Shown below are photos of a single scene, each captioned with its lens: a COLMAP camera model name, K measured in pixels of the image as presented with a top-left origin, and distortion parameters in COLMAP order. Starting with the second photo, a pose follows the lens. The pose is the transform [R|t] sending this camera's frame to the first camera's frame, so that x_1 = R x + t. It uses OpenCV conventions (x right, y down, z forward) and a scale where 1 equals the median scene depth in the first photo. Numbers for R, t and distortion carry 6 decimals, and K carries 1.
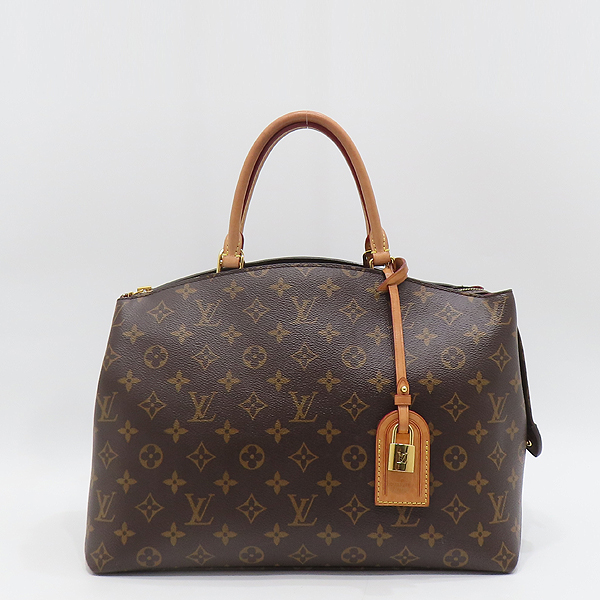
lens RADIAL K [[715.4, 0, 301.2], [0, 715.4, 303.1], [0, 0, 1]] dist [-0.027397, 0.000000]
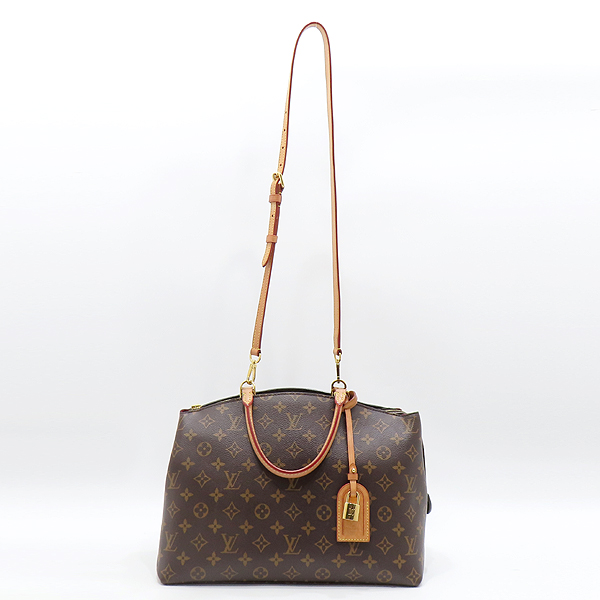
lens RADIAL K [[715.4, 0, 295.7], [0, 715.4, 299.7], [0, 0, 1]] dist [-0.027397, 0.000000]
pose [[0.998430, 0.026679, 0.049253, -0.084792], [-0.019287, 0.989260, -0.144886, -0.031275], [-0.052589, 0.143709, 0.988222, -0.697541]]
